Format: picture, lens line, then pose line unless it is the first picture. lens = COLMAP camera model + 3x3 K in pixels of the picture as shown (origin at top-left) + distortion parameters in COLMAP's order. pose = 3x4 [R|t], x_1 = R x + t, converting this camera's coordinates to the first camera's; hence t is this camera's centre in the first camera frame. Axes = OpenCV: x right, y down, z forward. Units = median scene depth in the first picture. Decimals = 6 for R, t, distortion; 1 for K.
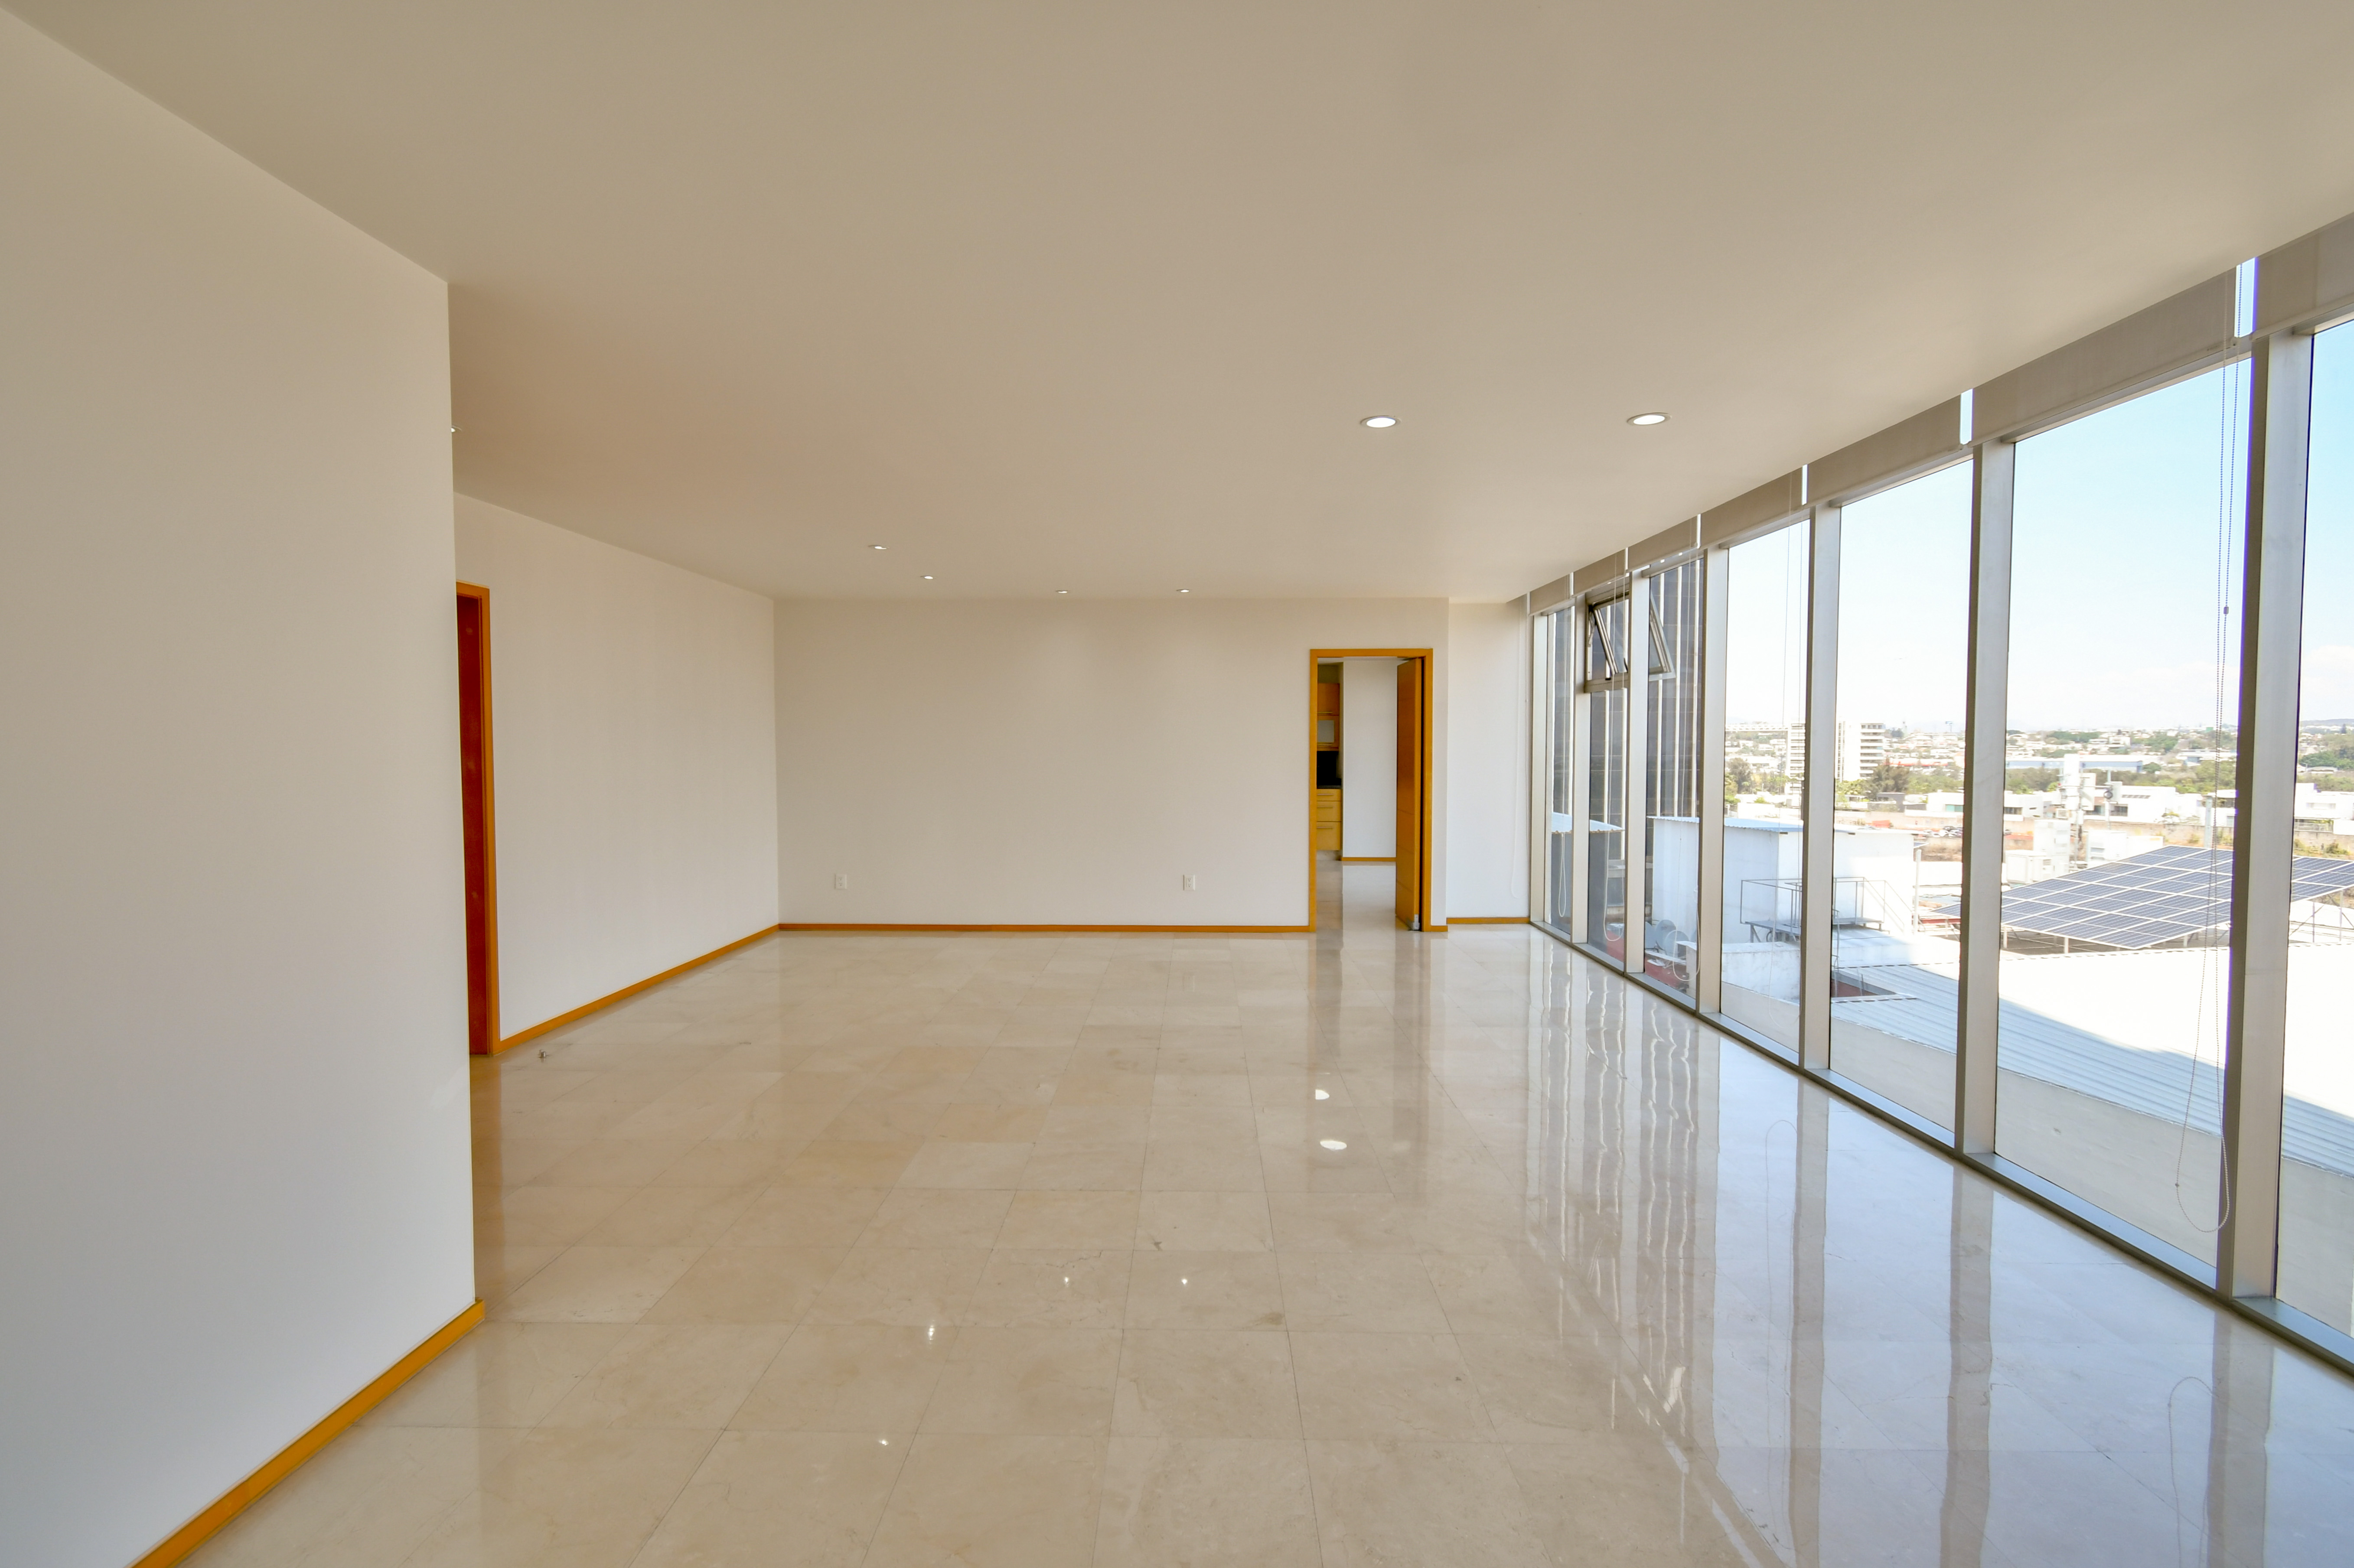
lens RADIAL K [[1034.1, 0, 1185.8], [0, 1034.1, 779.7], [0, 0, 1]] dist [0.000769, -0.000830]
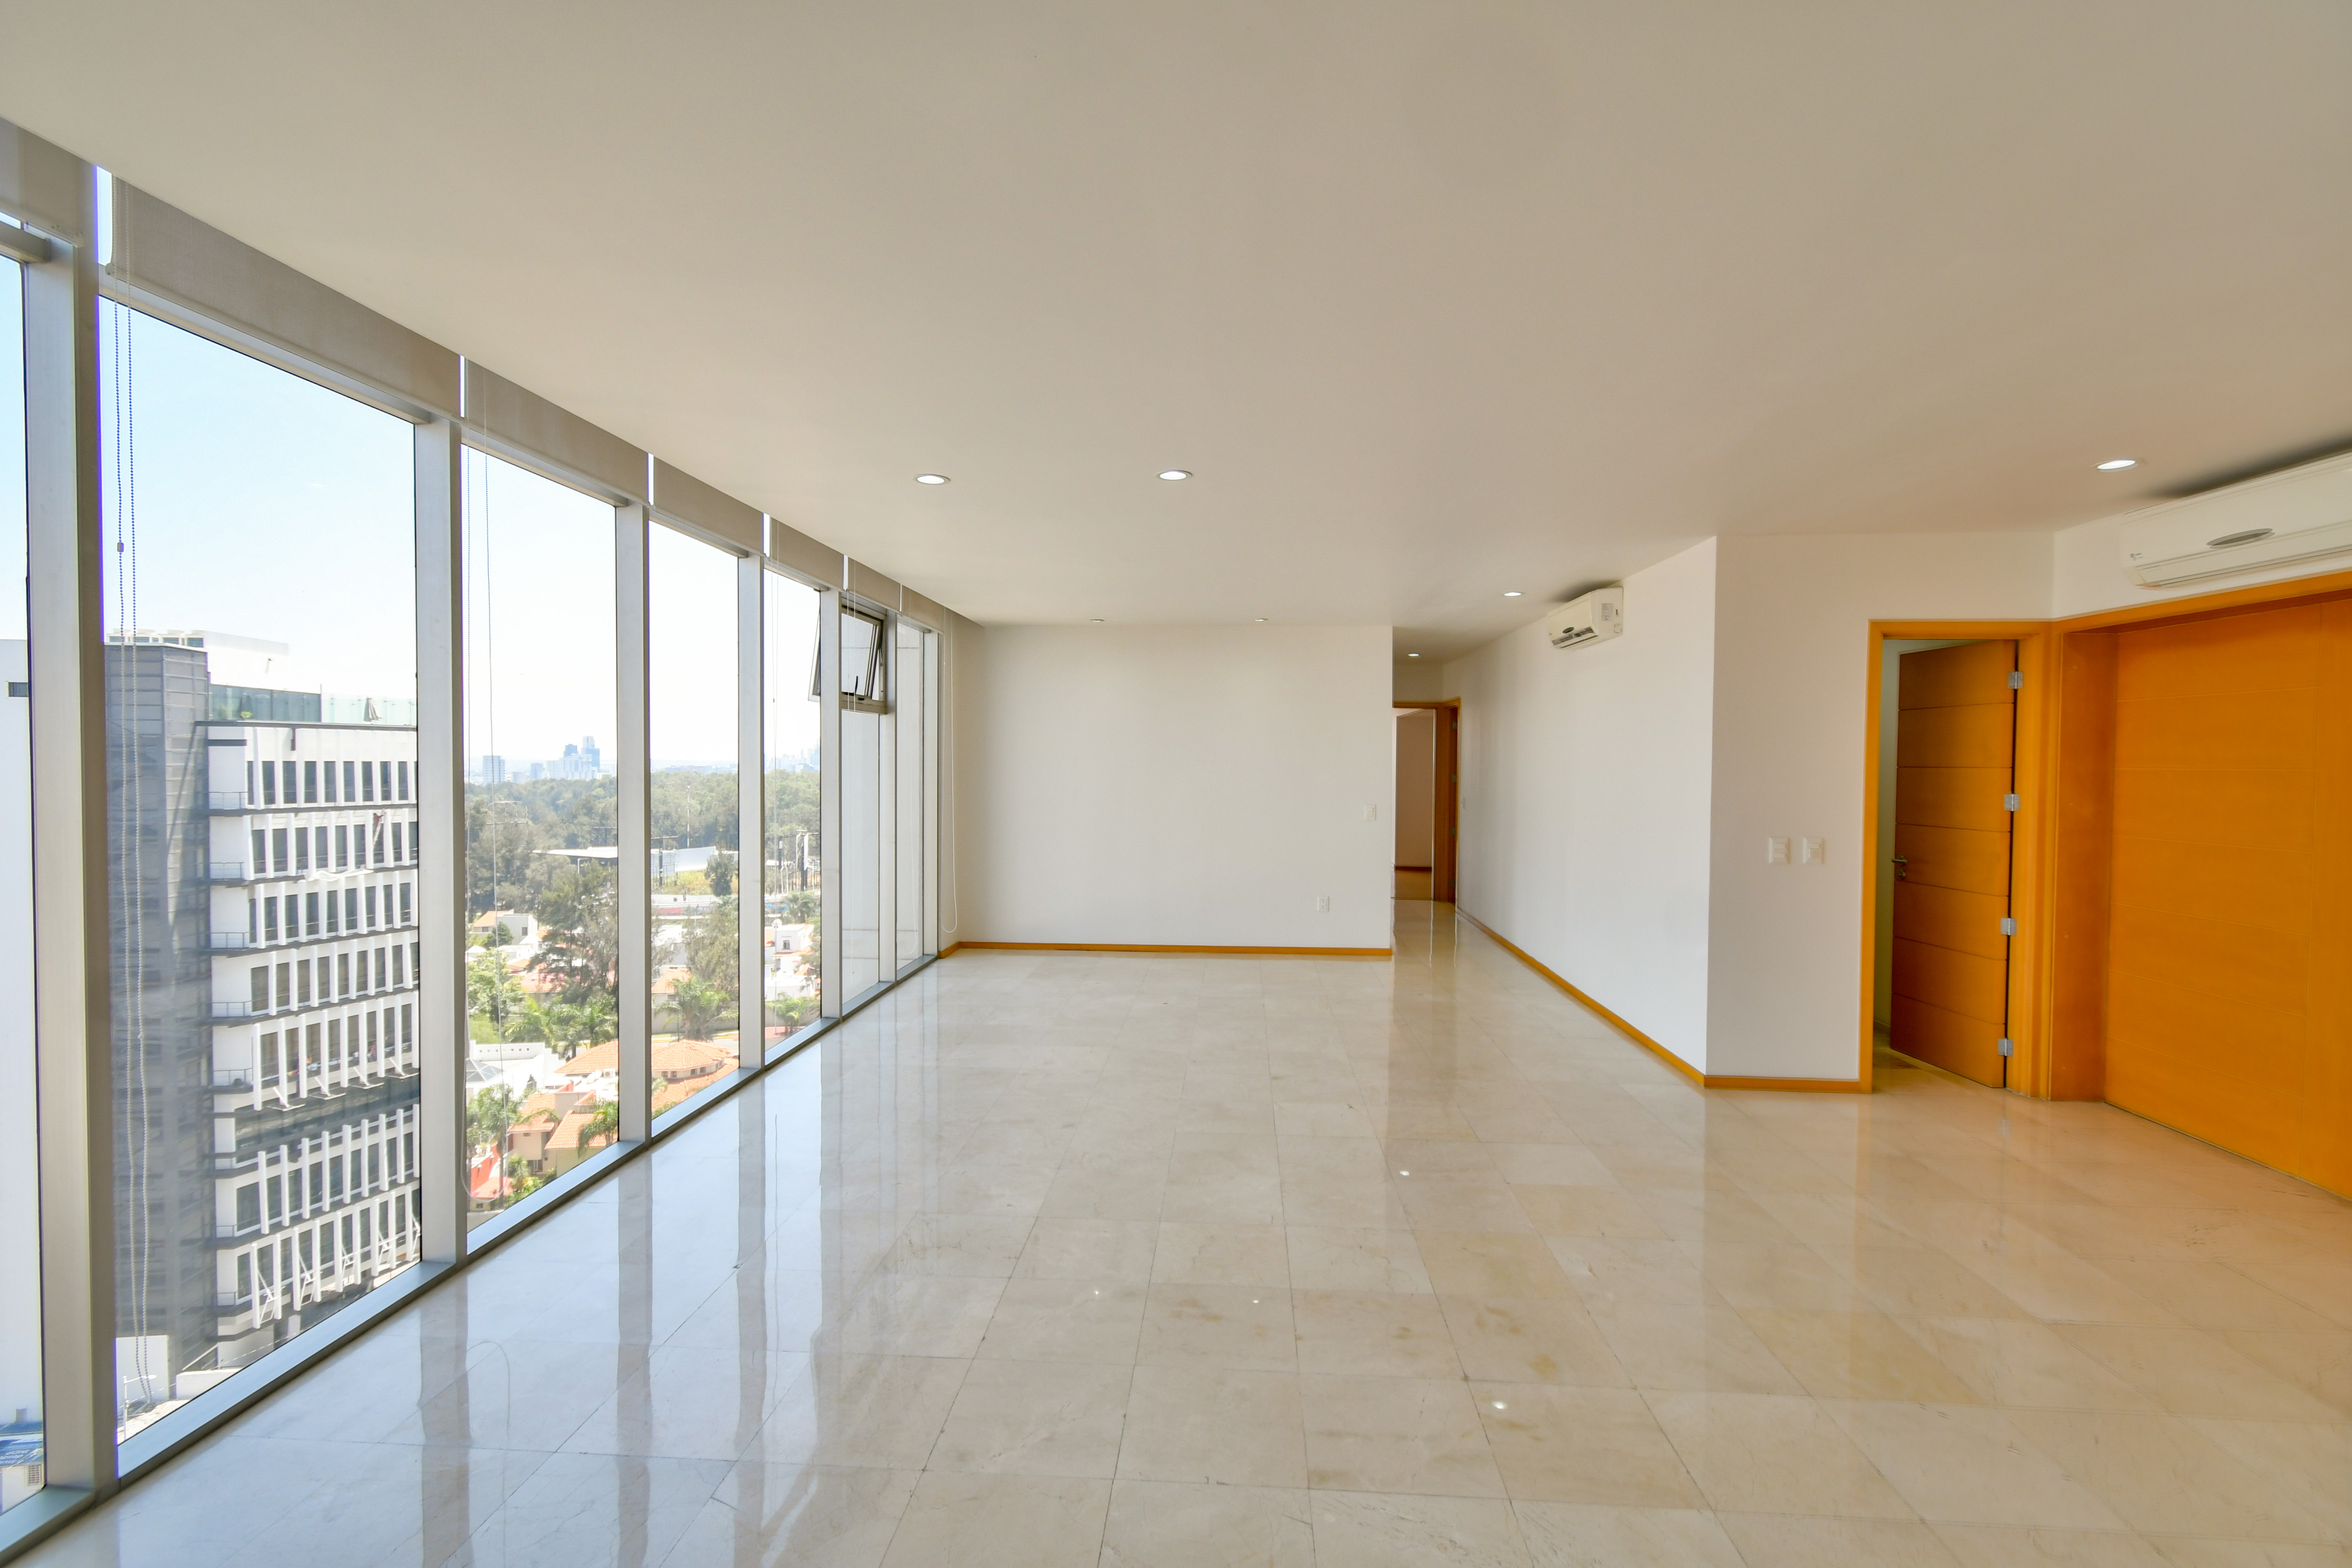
lens RADIAL K [[1033.4, 0, 1169.7], [0, 1033.4, 797.9], [0, 0, 1]] dist [0.000769, -0.000830]
pose [[-0.998064, 0.003518, 0.062101, 0.104909], [0.006919, 0.998483, 0.054631, -0.057170], [-0.061815, 0.054955, -0.996574, 1.863865]]
